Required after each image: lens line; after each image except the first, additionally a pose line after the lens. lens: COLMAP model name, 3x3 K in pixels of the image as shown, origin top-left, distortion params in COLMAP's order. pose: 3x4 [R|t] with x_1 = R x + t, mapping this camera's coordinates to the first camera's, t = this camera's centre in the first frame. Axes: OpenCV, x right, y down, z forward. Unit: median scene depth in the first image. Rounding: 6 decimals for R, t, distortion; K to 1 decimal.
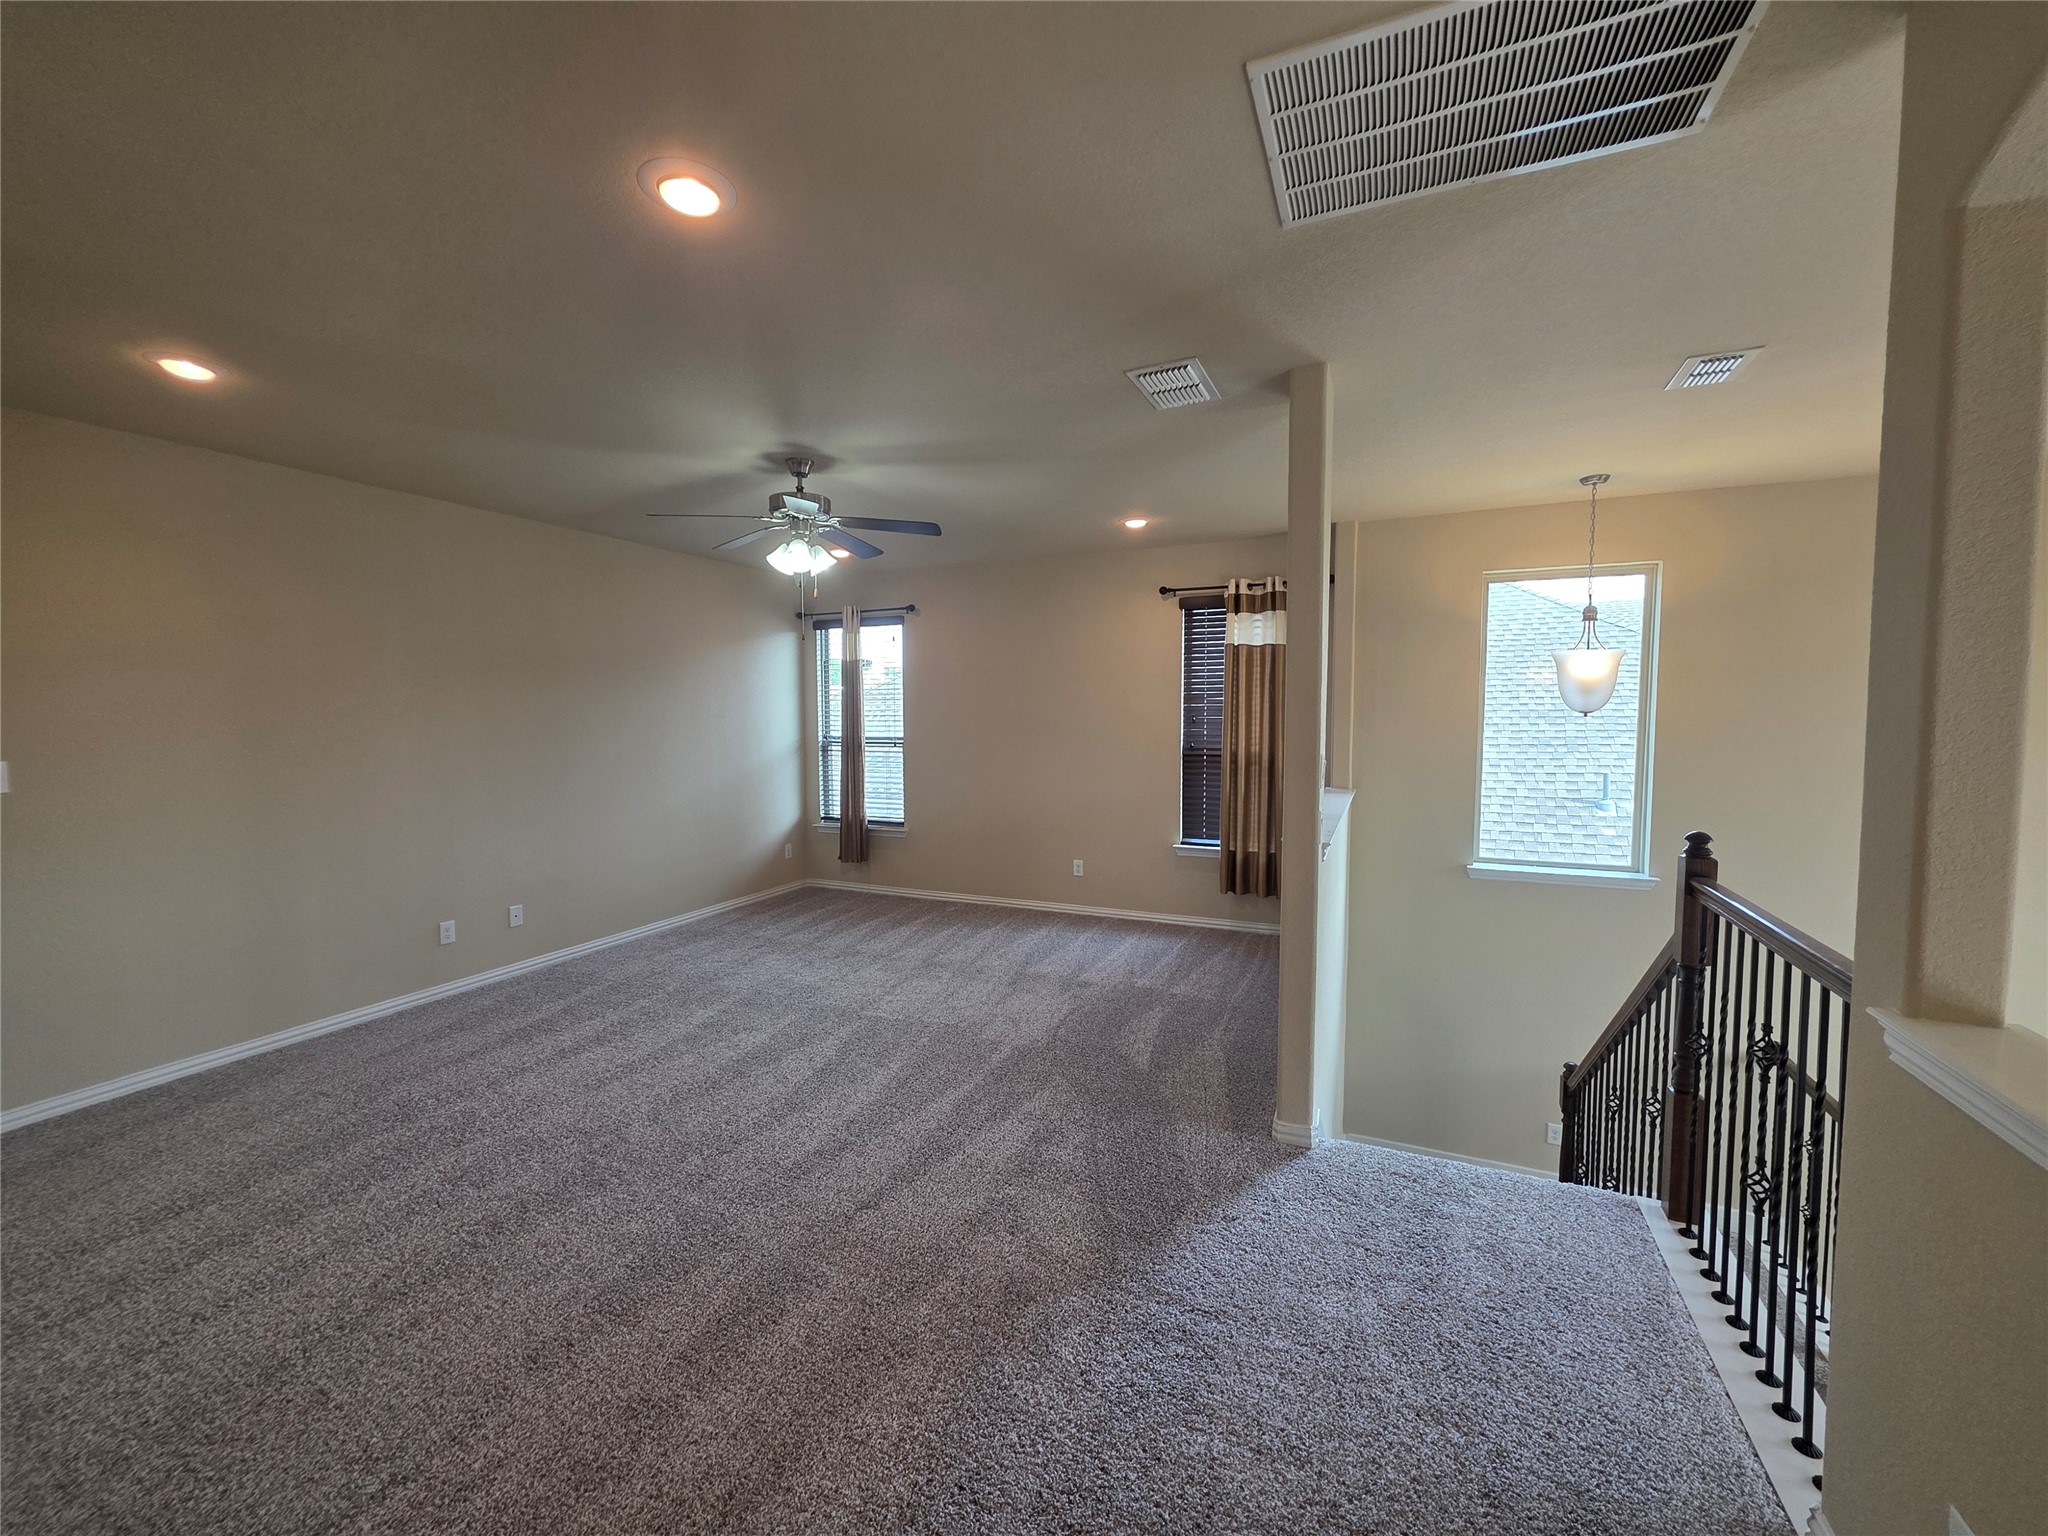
lens RADIAL K [[821.1, 0, 1017.6], [0, 821.1, 765.4], [0, 0, 1]] dist [0.002038, -0.000659]
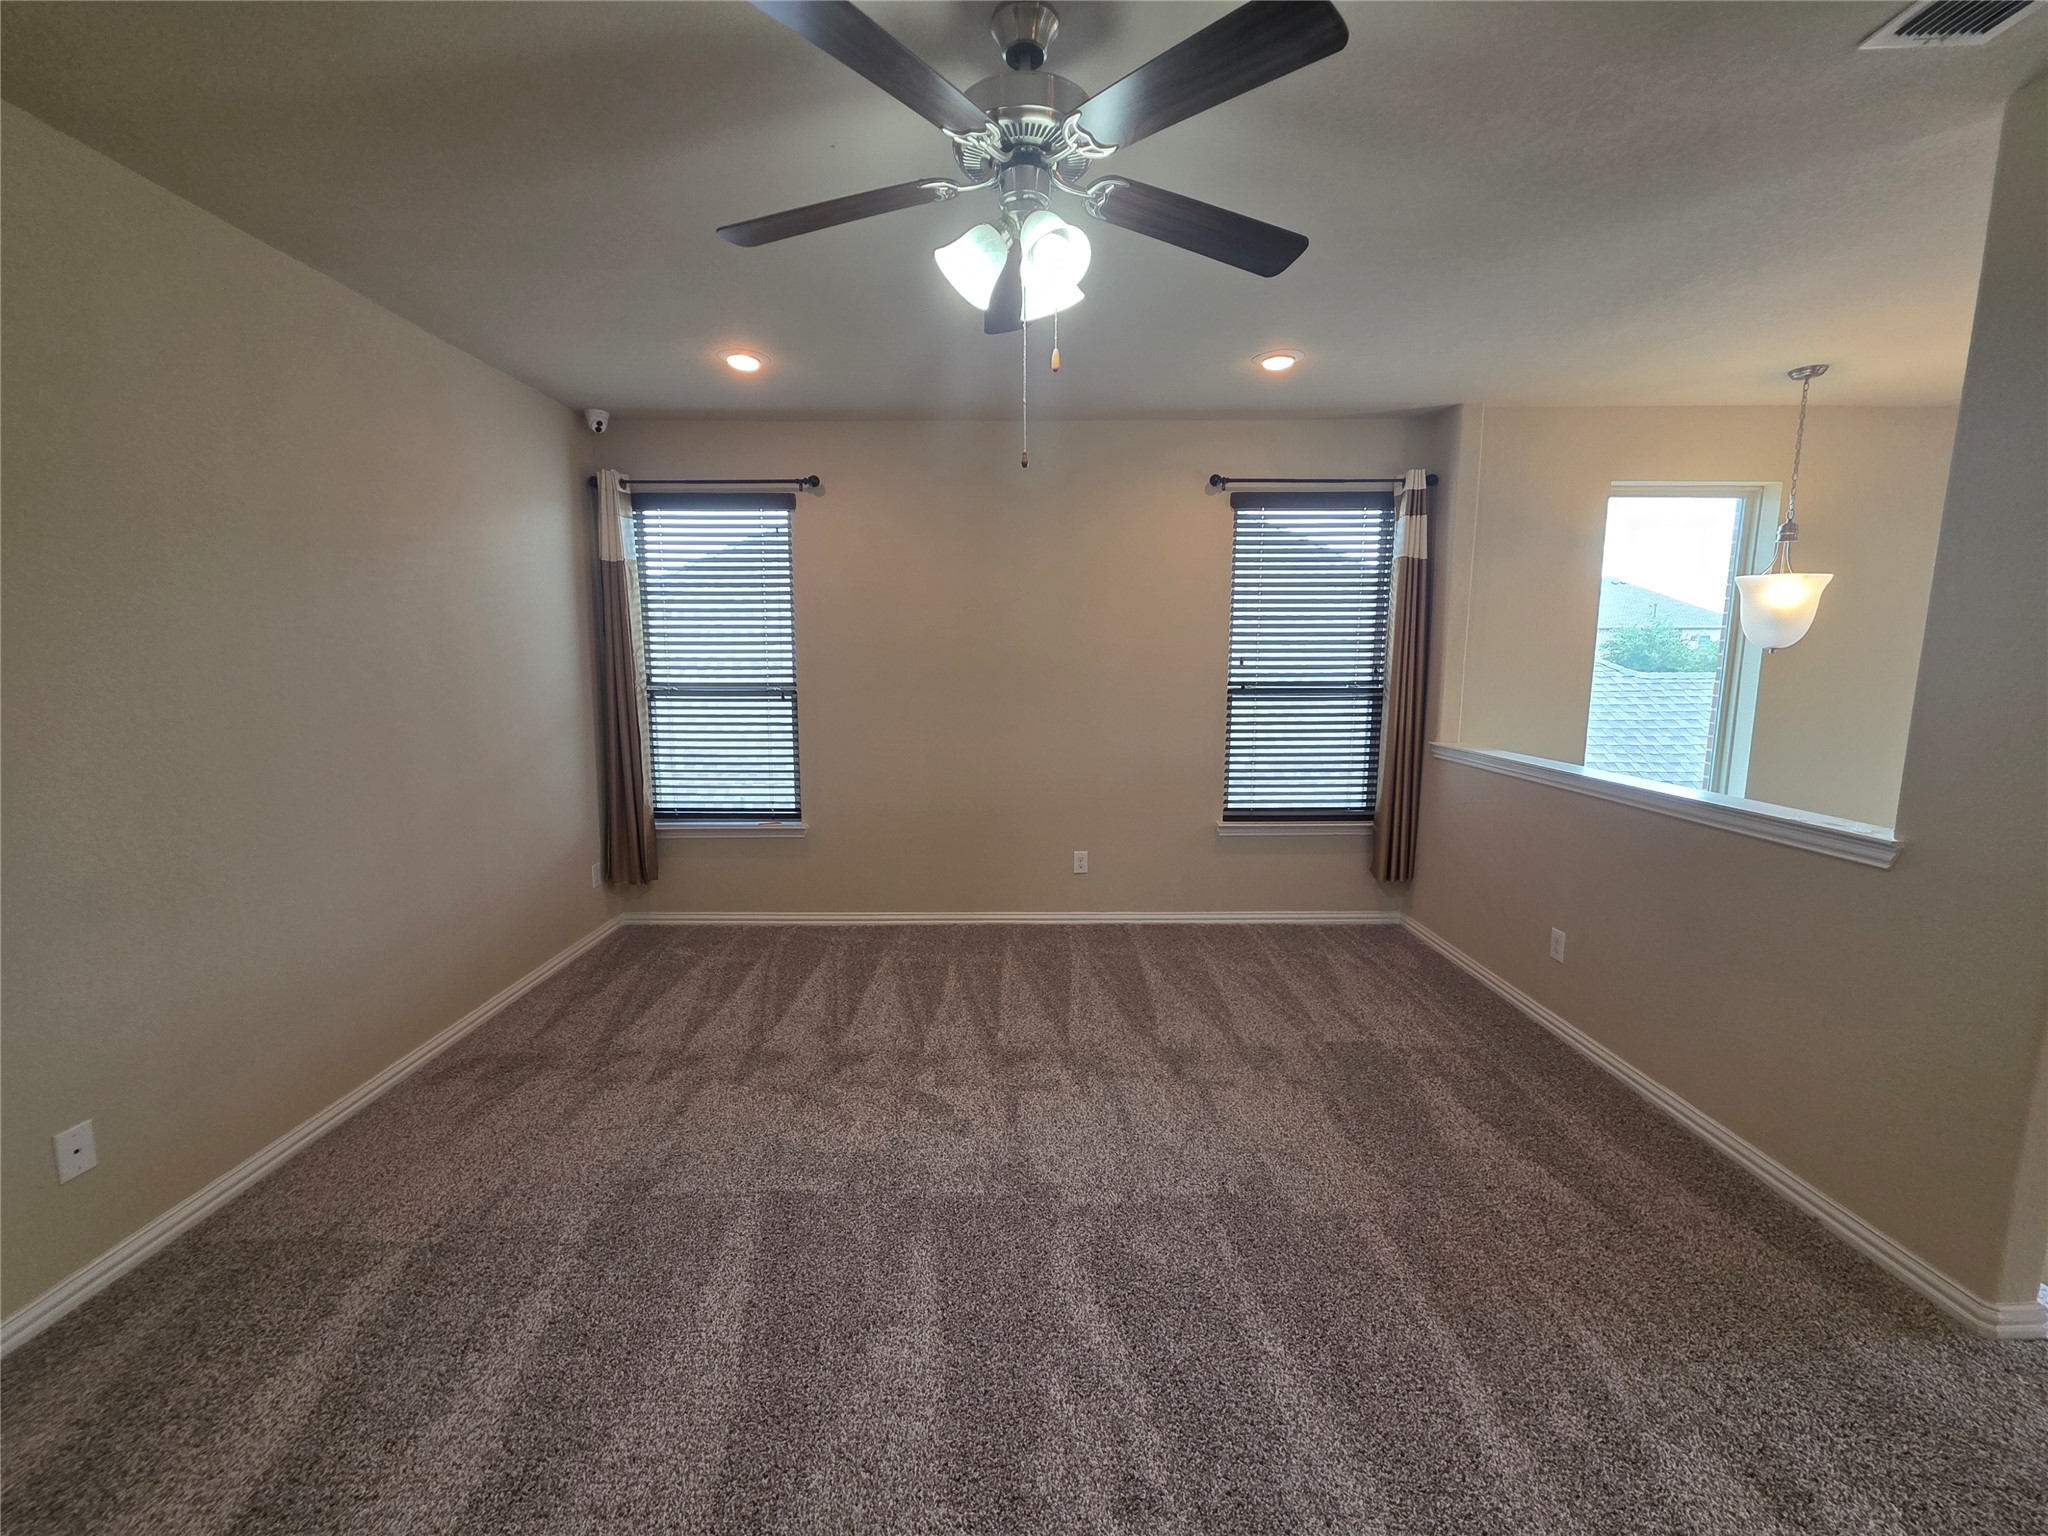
lens RADIAL K [[821.1, 0, 1009.0], [0, 821.1, 762.3], [0, 0, 1]] dist [0.002038, -0.000659]
pose [[0.908897, -0.050620, 0.413937, -0.522595], [0.023125, 0.997196, 0.071168, -0.031491], [-0.416379, -0.055112, 0.907519, 0.679479]]
